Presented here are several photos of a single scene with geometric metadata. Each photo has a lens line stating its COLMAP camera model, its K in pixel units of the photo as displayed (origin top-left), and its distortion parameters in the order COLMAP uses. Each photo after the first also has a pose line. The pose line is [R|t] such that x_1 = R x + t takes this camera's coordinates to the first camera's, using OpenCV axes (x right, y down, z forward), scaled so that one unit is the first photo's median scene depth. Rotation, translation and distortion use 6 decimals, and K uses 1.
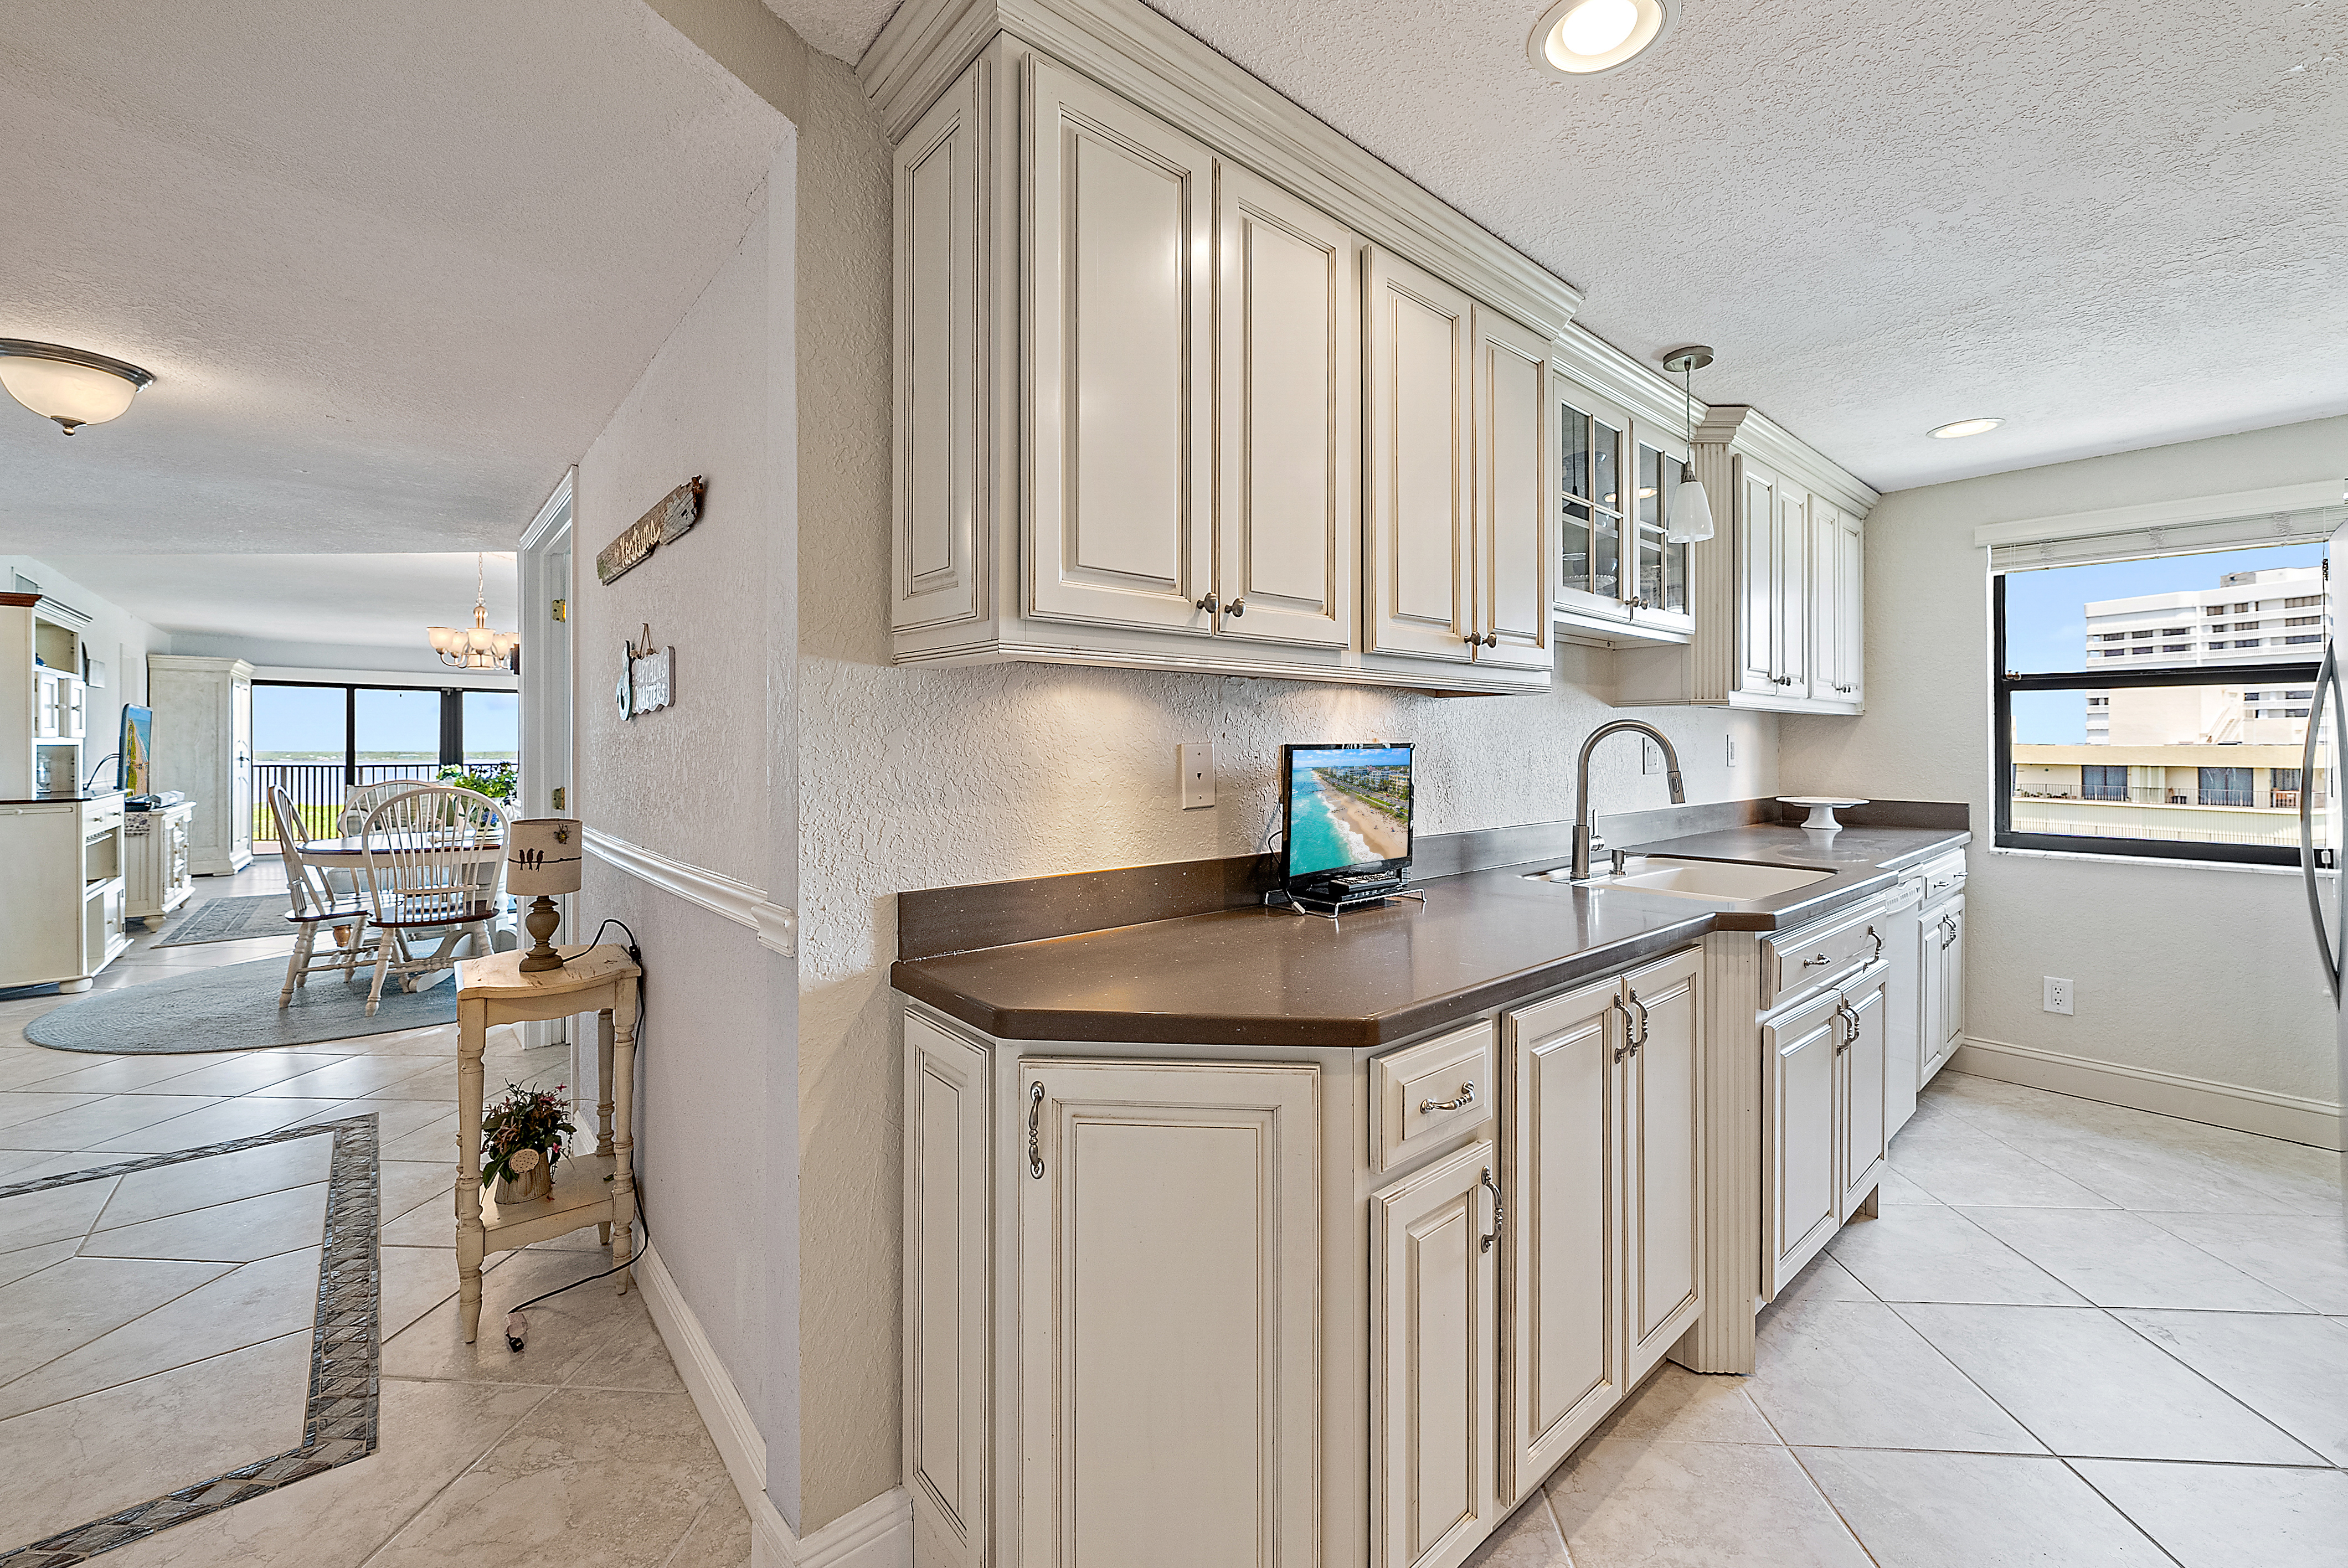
lens RADIAL K [[927.3, 0, 1183.2], [0, 927.3, 739.3], [0, 0, 1]] dist [-0.003826, 0.001290]
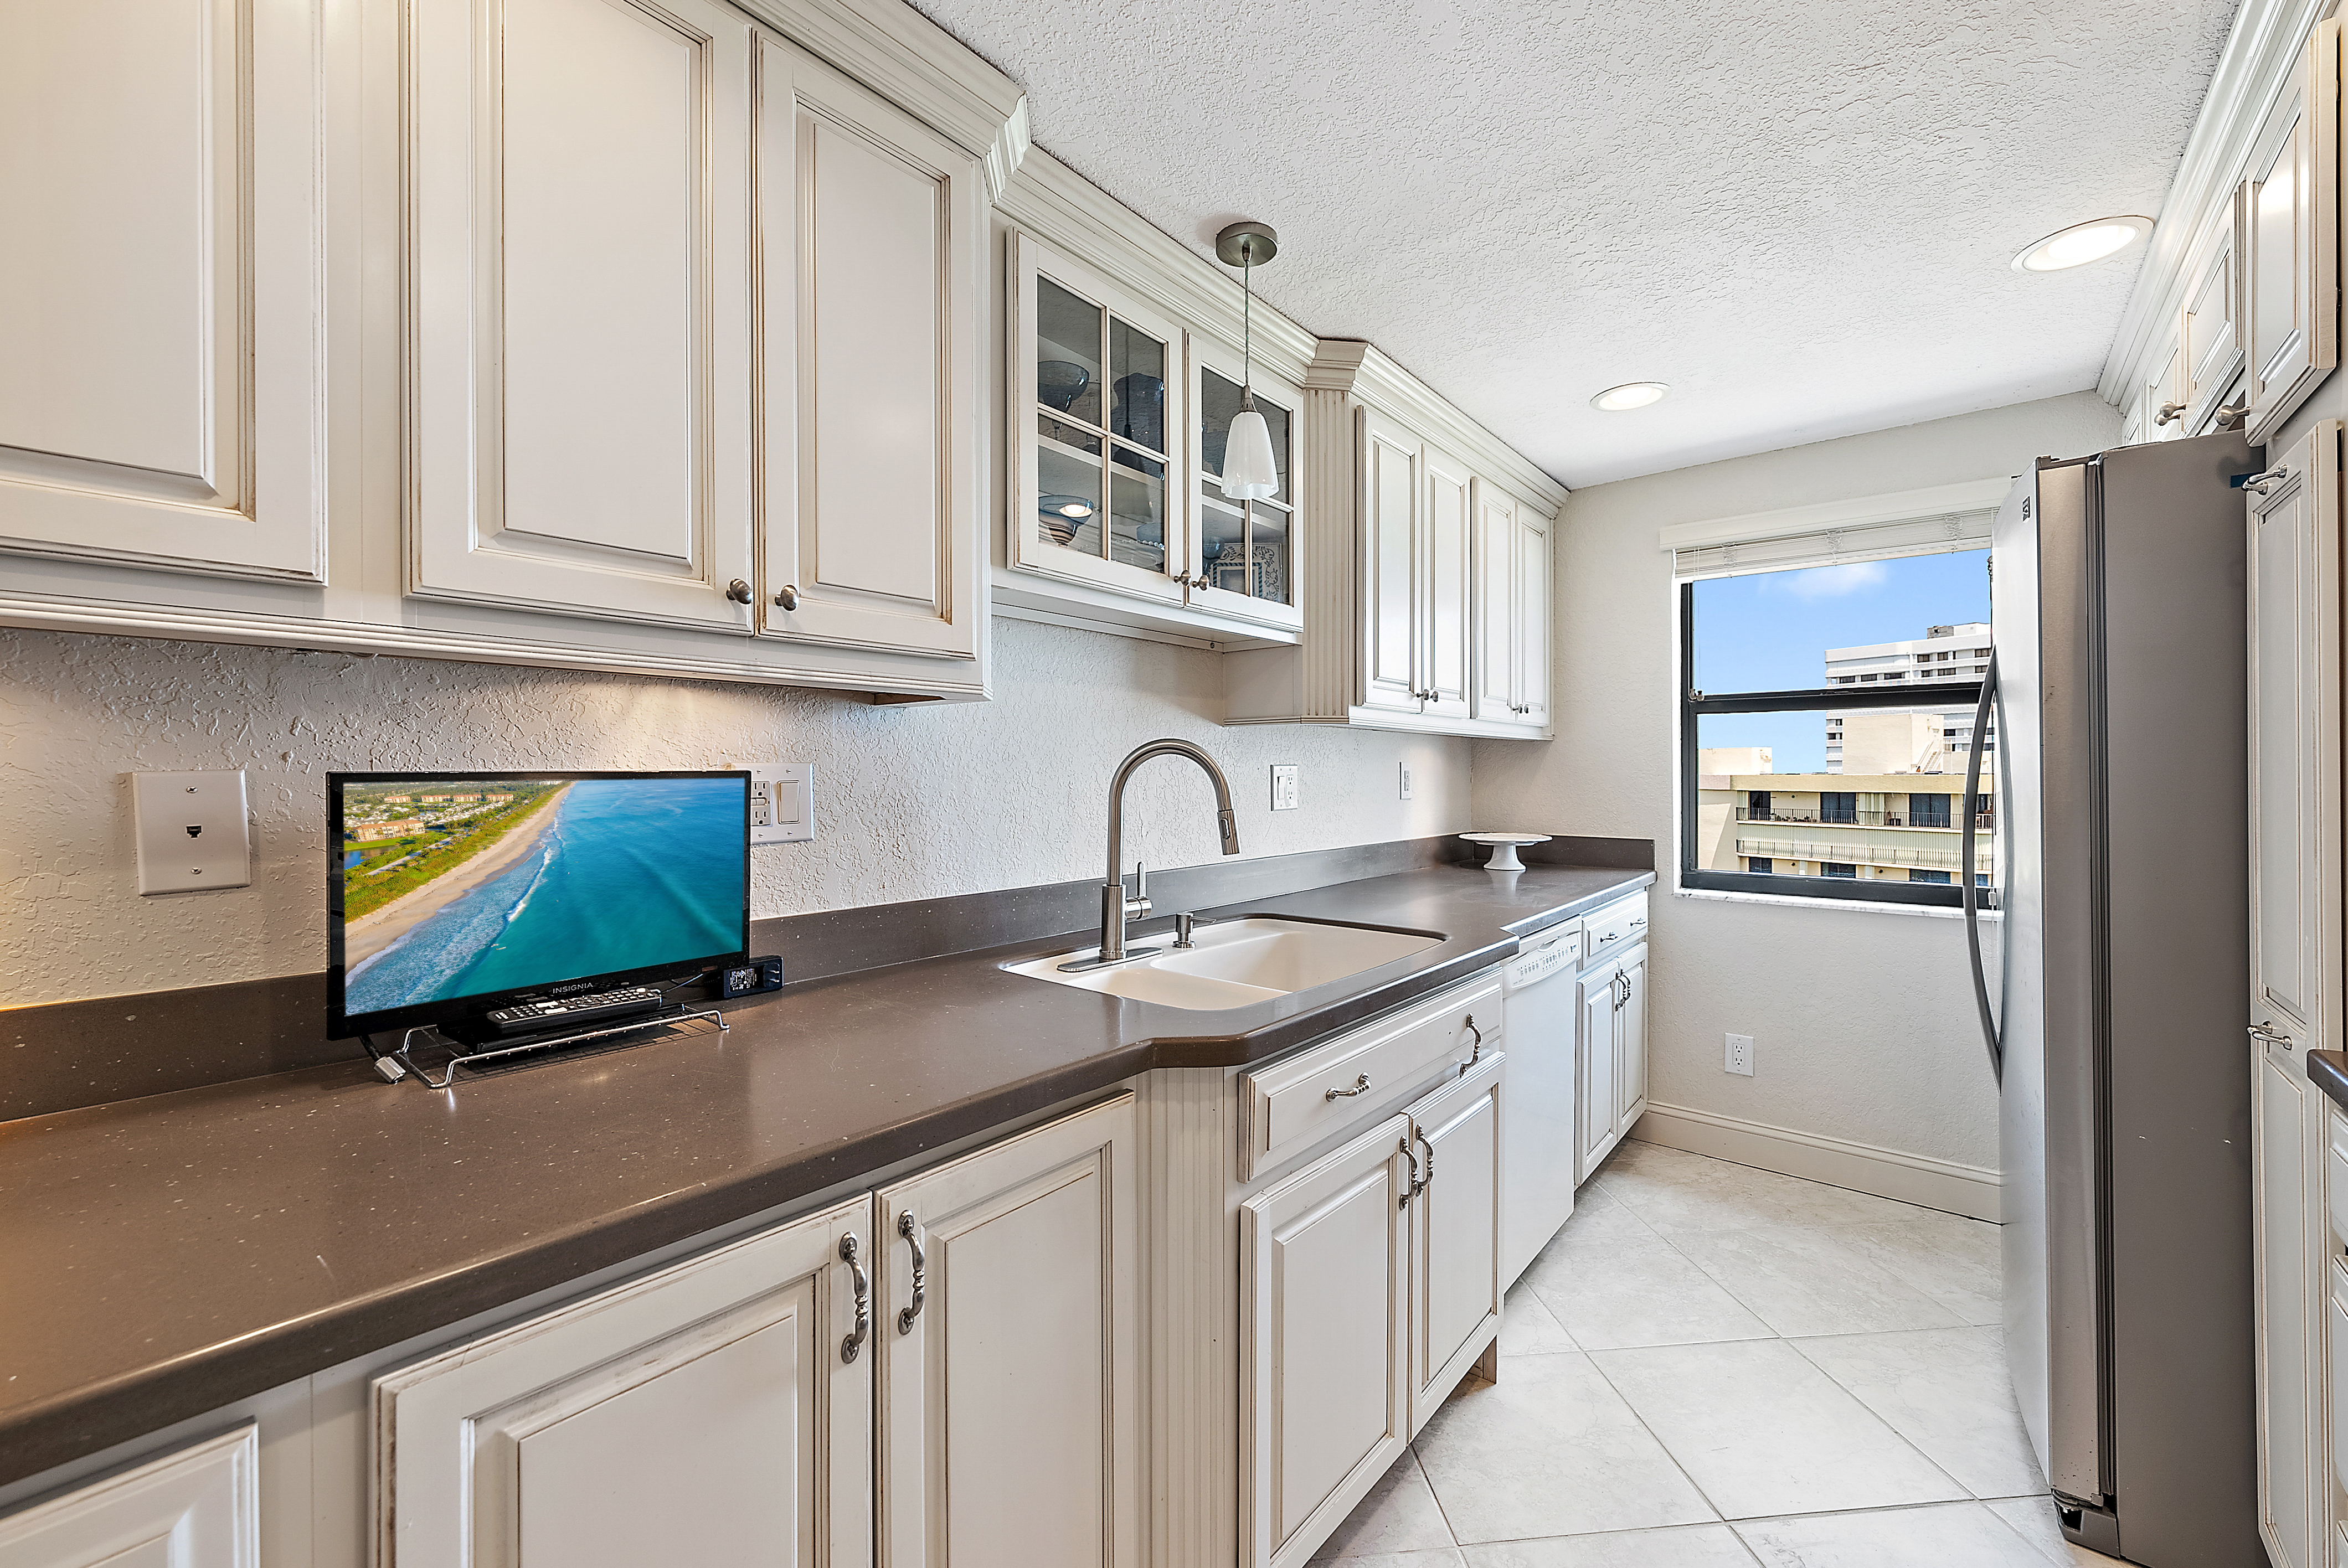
lens RADIAL K [[927.3, 0, 1166.6], [0, 927.3, 775.9], [0, 0, 1]] dist [-0.003826, 0.001290]
pose [[0.988031, -0.002256, 0.154238, 0.287685], [0.001361, 0.999982, 0.005909, 0.002610], [-0.154248, -0.005628, 0.988016, 0.222825]]
